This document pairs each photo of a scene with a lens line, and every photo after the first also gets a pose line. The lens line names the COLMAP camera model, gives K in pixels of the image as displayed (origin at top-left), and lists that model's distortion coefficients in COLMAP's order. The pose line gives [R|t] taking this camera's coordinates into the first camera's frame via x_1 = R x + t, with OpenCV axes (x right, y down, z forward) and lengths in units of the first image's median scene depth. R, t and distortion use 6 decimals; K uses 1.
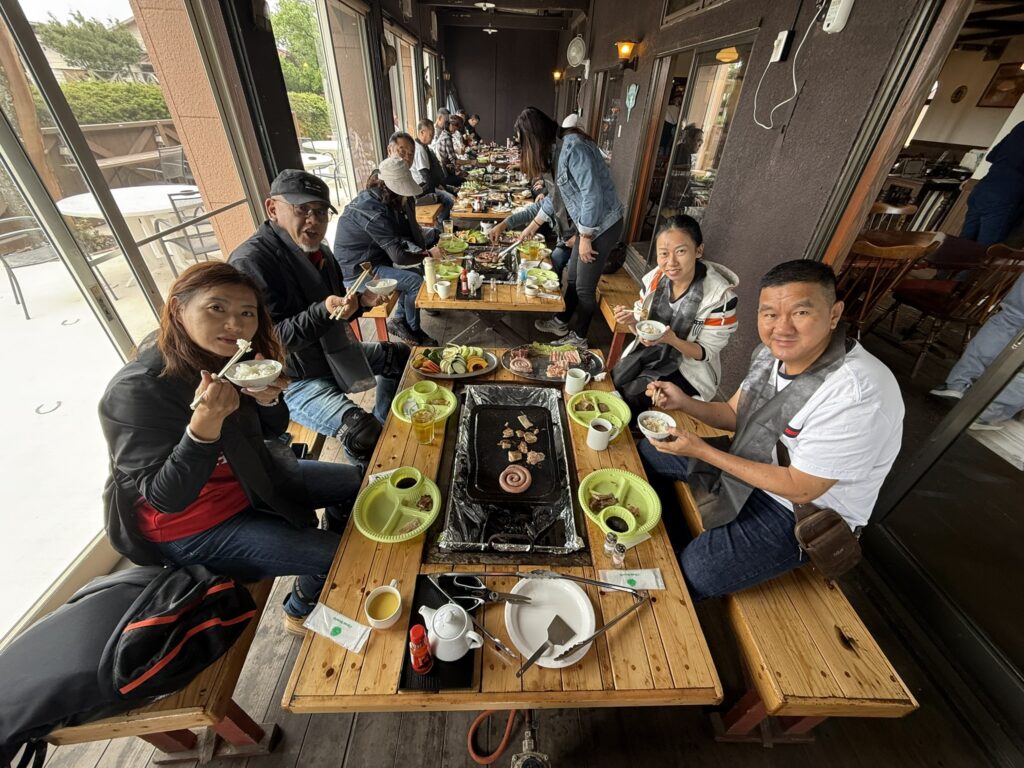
lens RADIAL K [[408.9, 0, 509.8], [0, 408.9, 383.9], [0, 0, 1]] dist [0.001969, 0.000090]
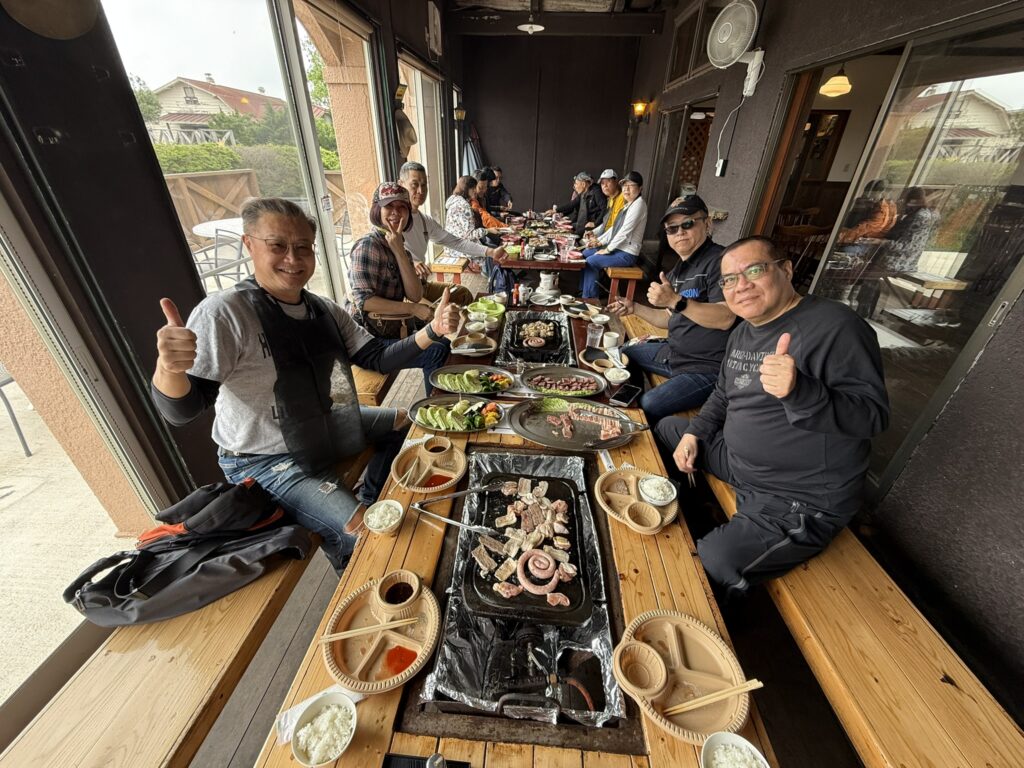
lens RADIAL K [[408.9, 0, 512.9], [0, 408.9, 386.3], [0, 0, 1]] dist [0.001969, 0.000090]
pose [[0.996786, 0.023737, -0.076512, -0.019732], [-0.030234, 0.995931, -0.084900, -0.360962], [0.074186, 0.086941, 0.993447, 0.529672]]
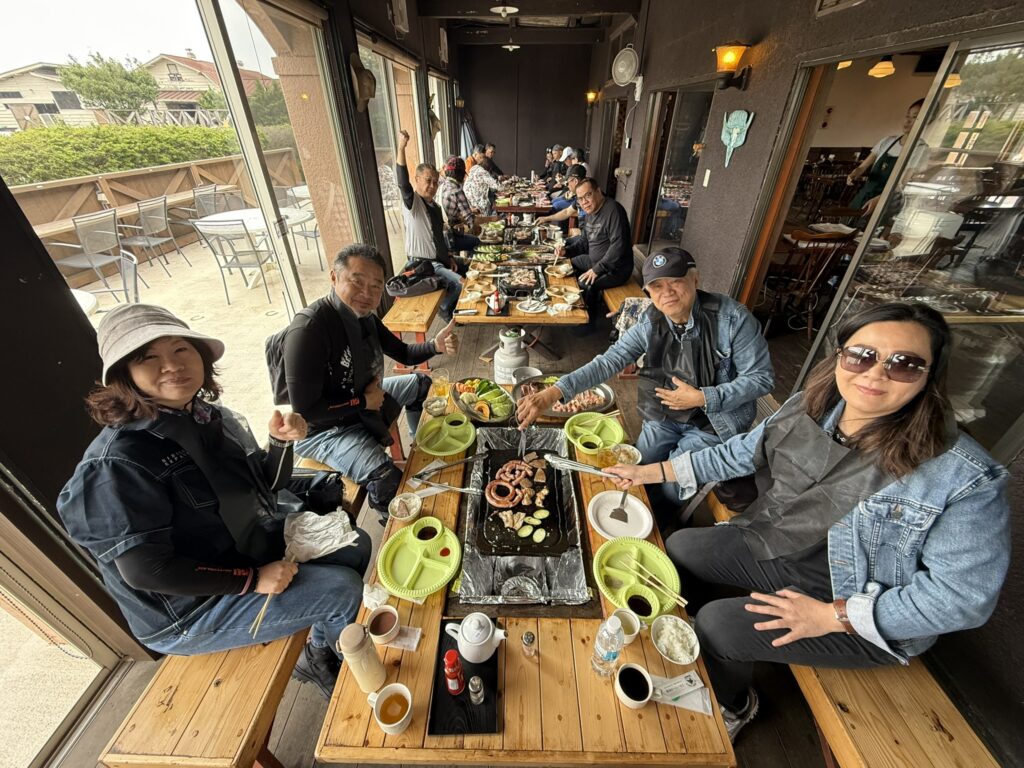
lens RADIAL K [[408.9, 0, 516.9], [0, 408.9, 387.2], [0, 0, 1]] dist [0.001969, 0.000090]
pose [[0.999010, -0.013775, -0.042289, -0.011389], [0.012646, 0.999560, -0.026847, -0.176010], [0.042640, 0.026286, 0.998745, 0.219451]]
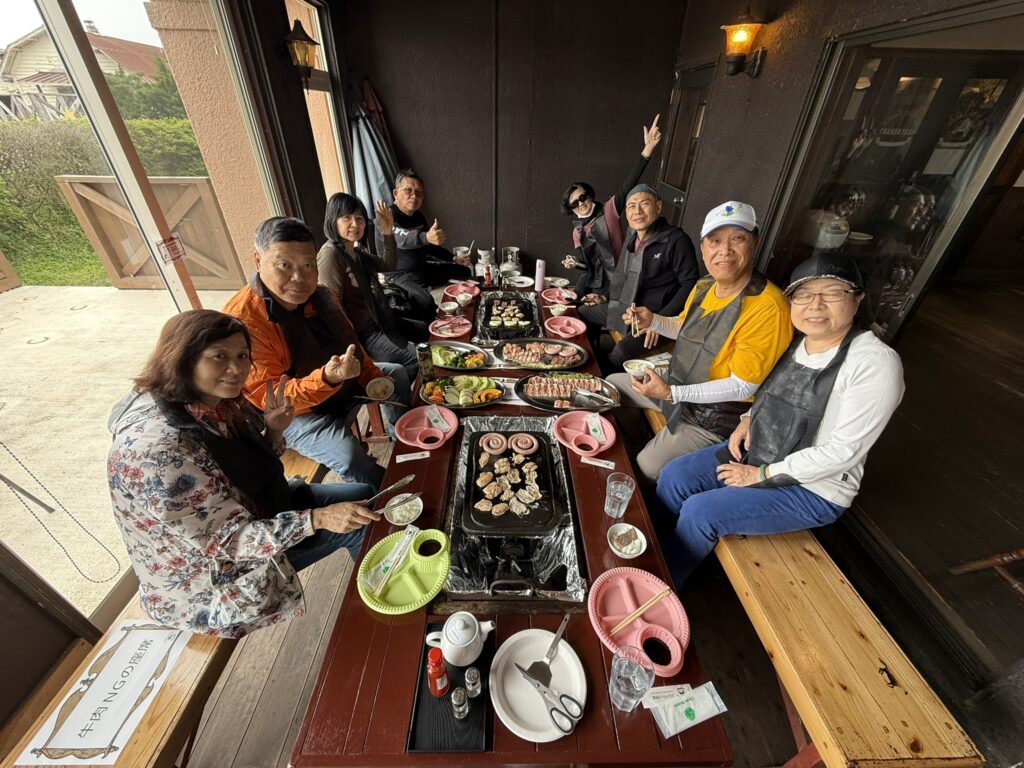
lens RADIAL K [[408.9, 0, 503.9], [0, 408.9, 379.1], [0, 0, 1]] dist [0.001969, 0.000090]
pose [[0.999332, -0.018824, -0.031337, -0.031708], [0.018068, 0.999543, -0.024234, -0.687476], [0.031779, 0.023652, 0.999215, 0.952012]]
